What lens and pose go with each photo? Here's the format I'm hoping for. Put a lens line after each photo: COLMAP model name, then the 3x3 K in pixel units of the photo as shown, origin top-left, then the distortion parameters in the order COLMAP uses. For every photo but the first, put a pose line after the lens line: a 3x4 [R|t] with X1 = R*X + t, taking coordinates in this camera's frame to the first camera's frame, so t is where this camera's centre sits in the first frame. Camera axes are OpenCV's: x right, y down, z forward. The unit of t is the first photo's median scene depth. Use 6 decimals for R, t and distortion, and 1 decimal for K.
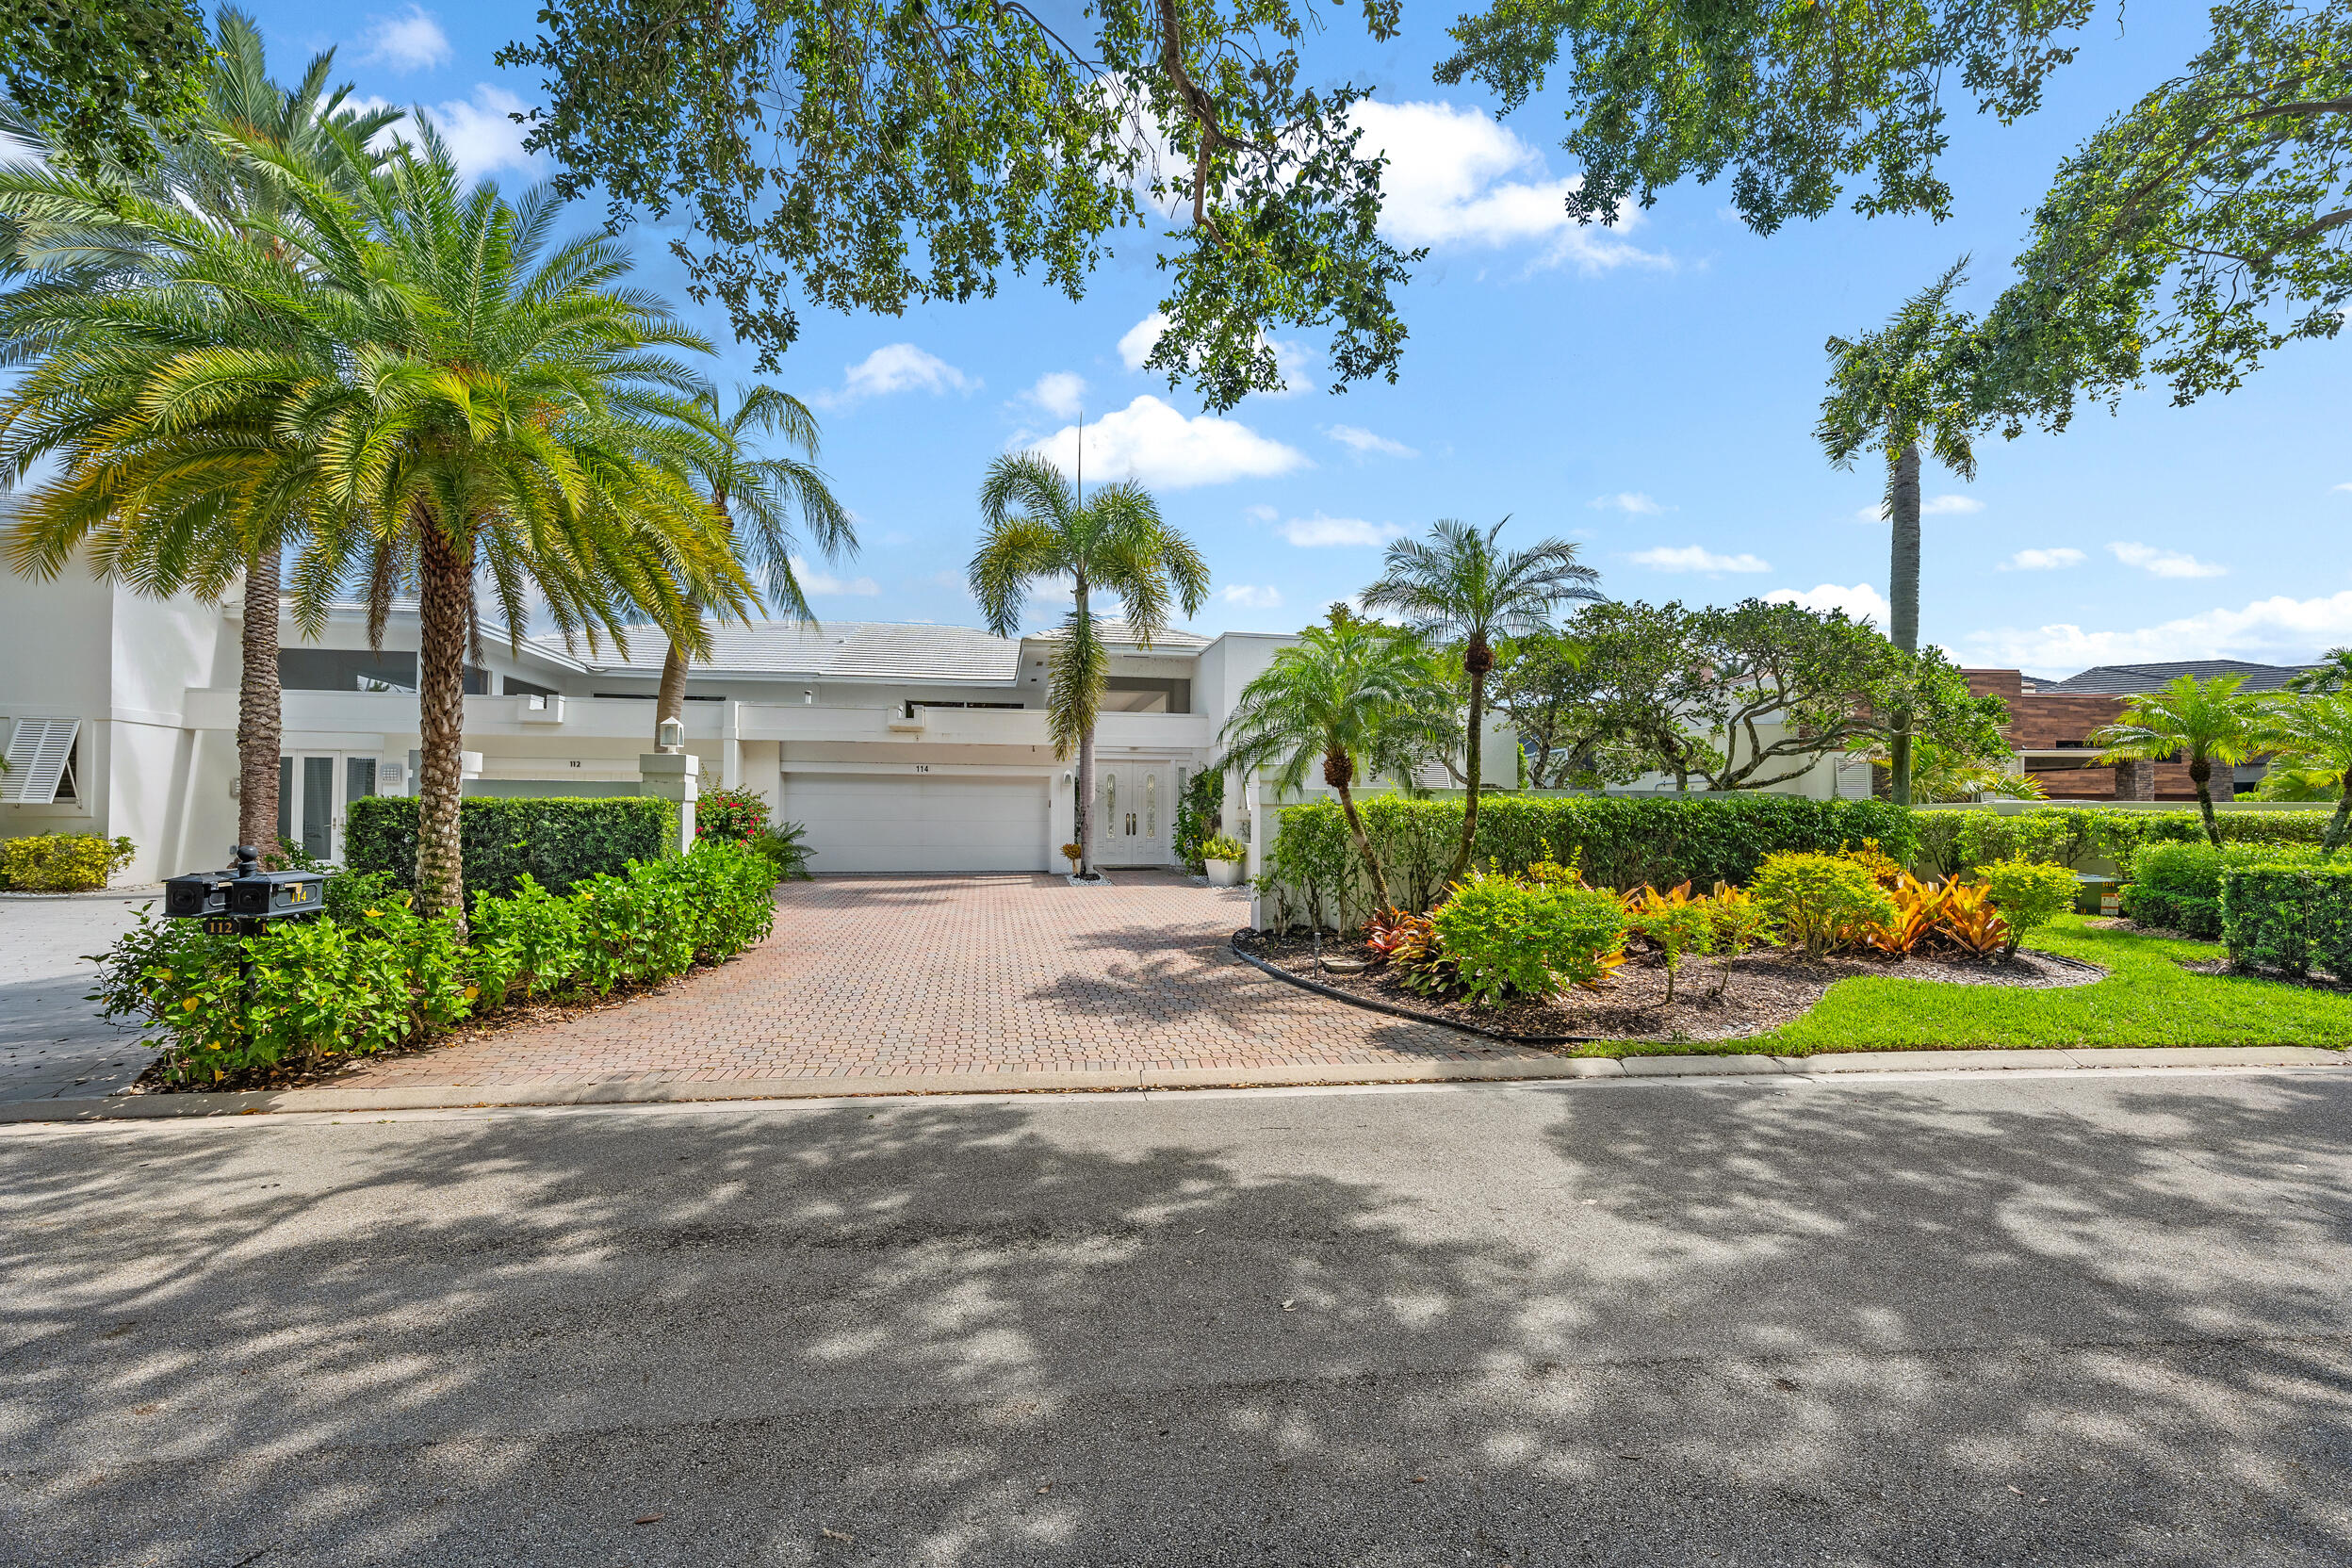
lens RADIAL K [[916.3, 0, 1129.2], [0, 916.3, 835.6], [0, 0, 1]] dist [-0.000024, 0.000005]
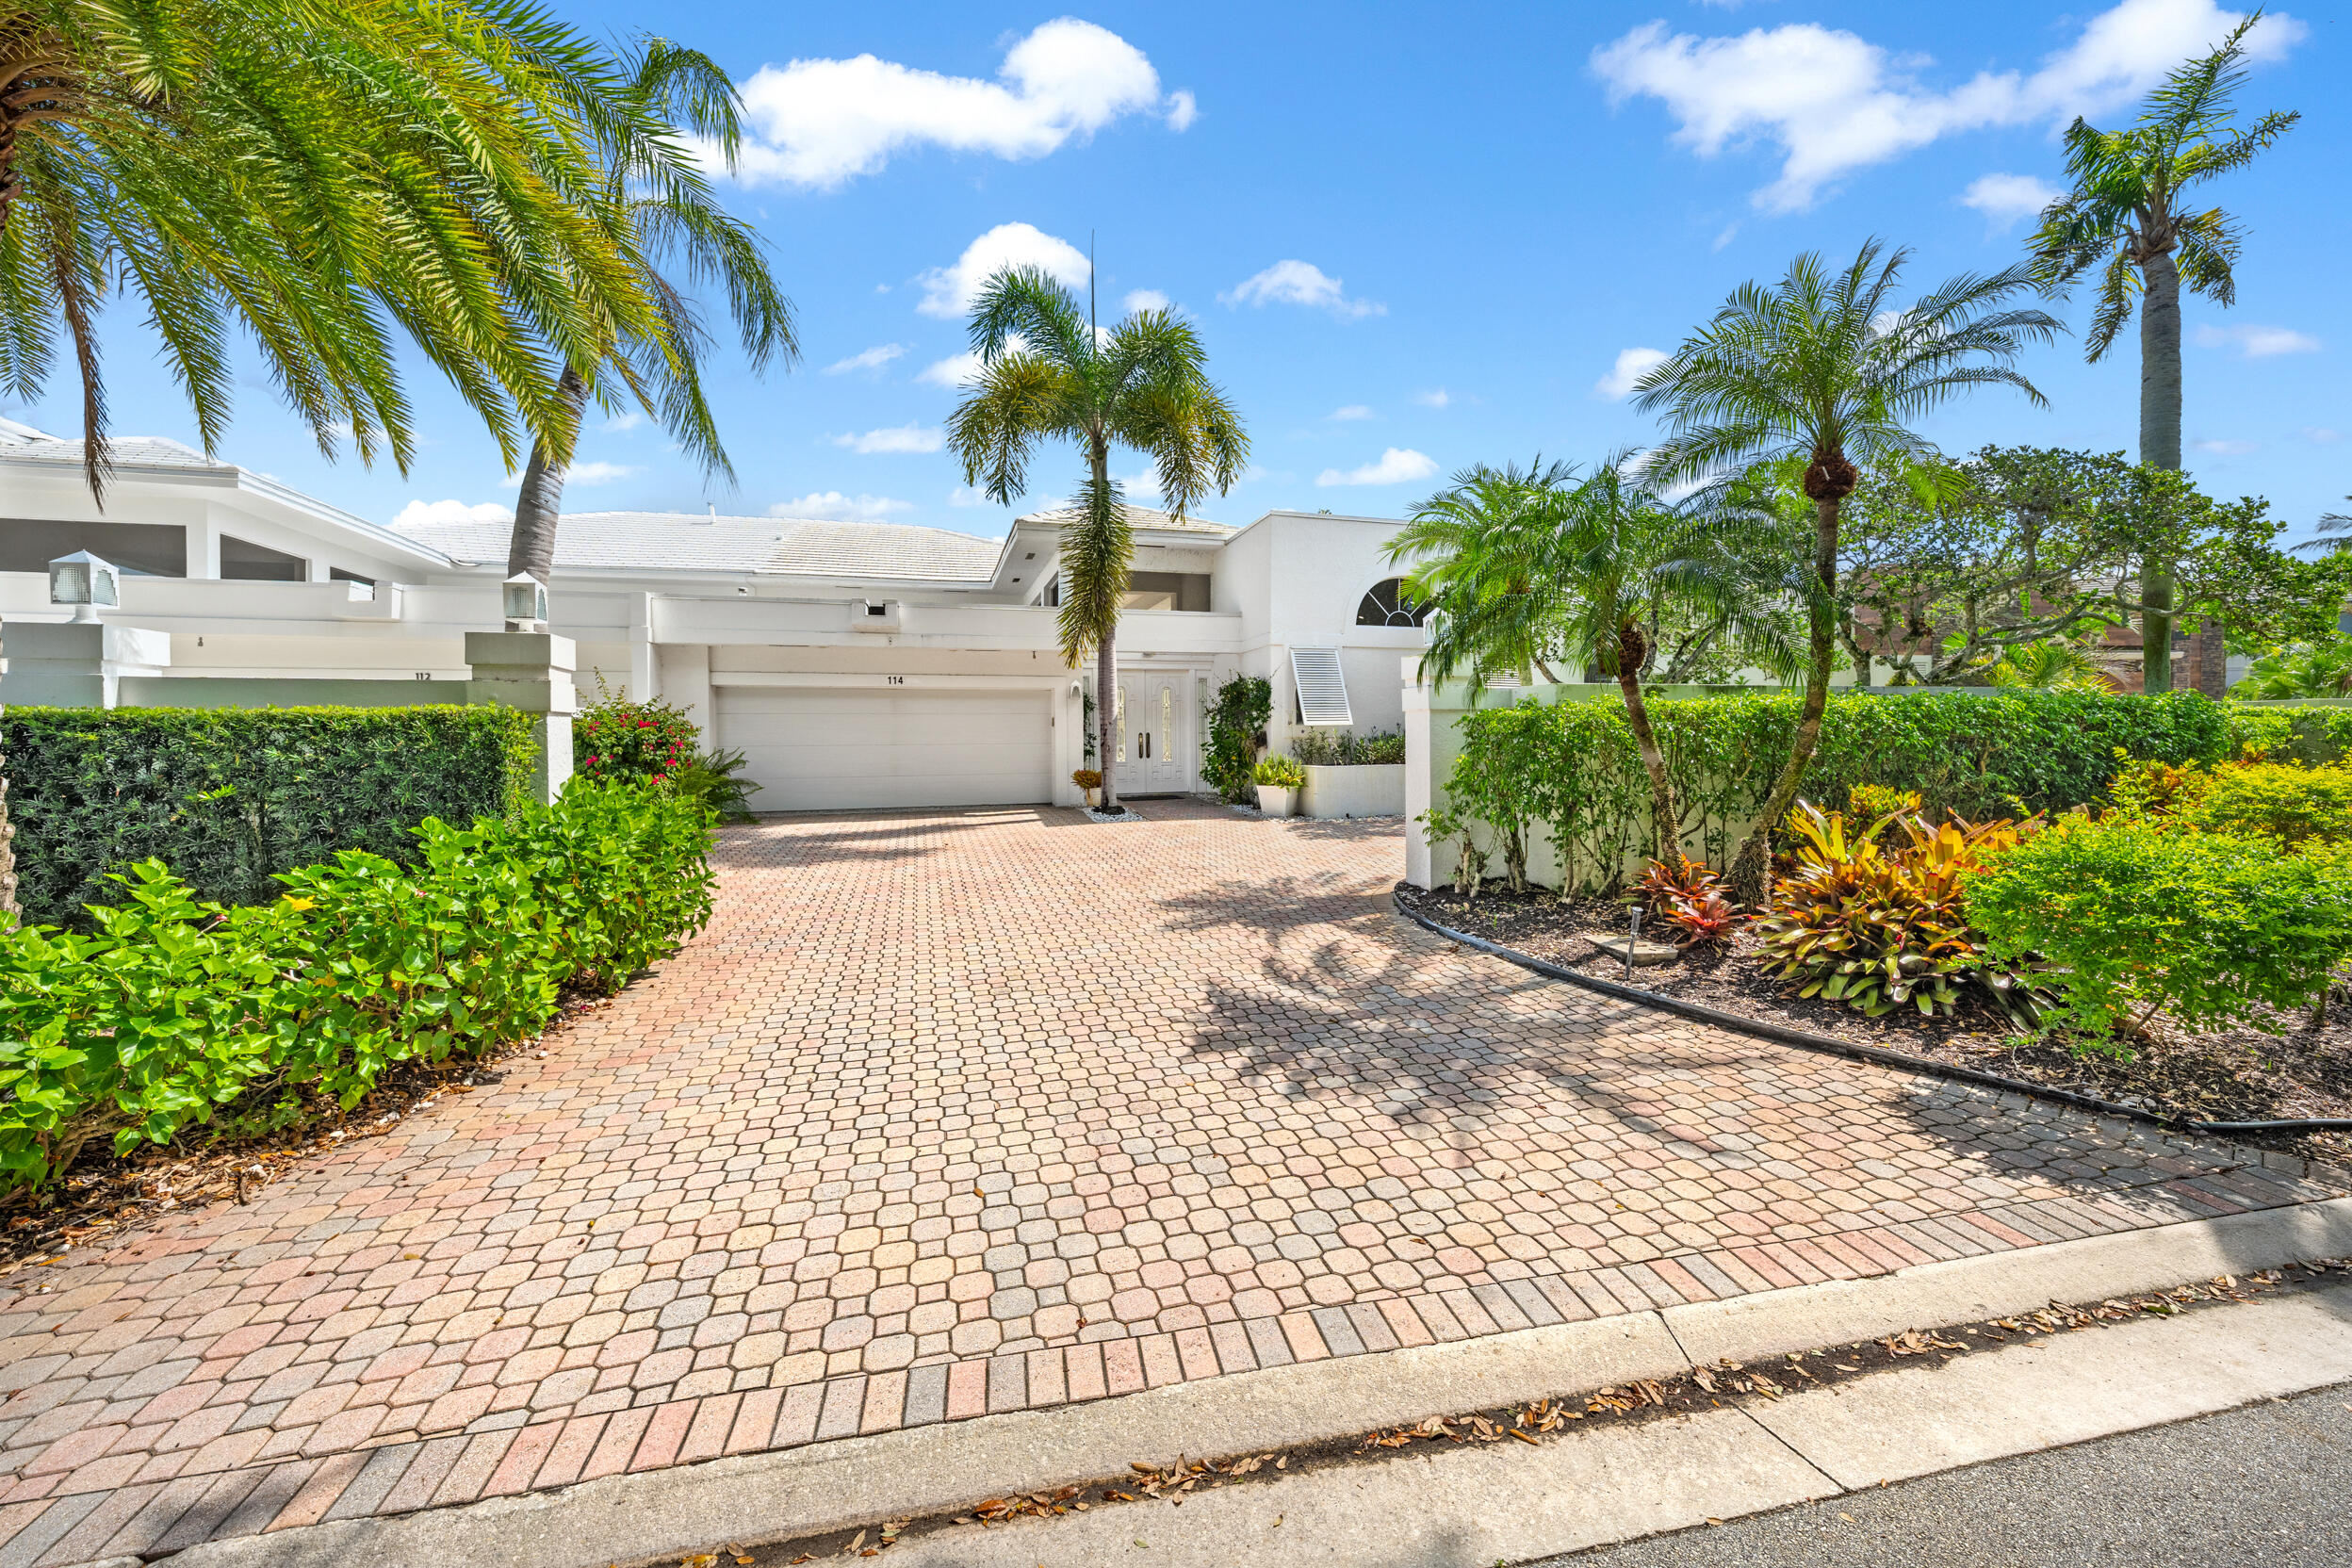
lens RADIAL K [[905.9, 0, 1172.7], [0, 905.9, 774.1], [0, 0, 1]] dist [-0.000994, -0.000111]
pose [[0.993676, -0.019946, 0.110497, -0.135595], [0.018066, 0.999675, 0.017981, -0.000781], [-0.110820, -0.015871, 0.993714, 0.337045]]
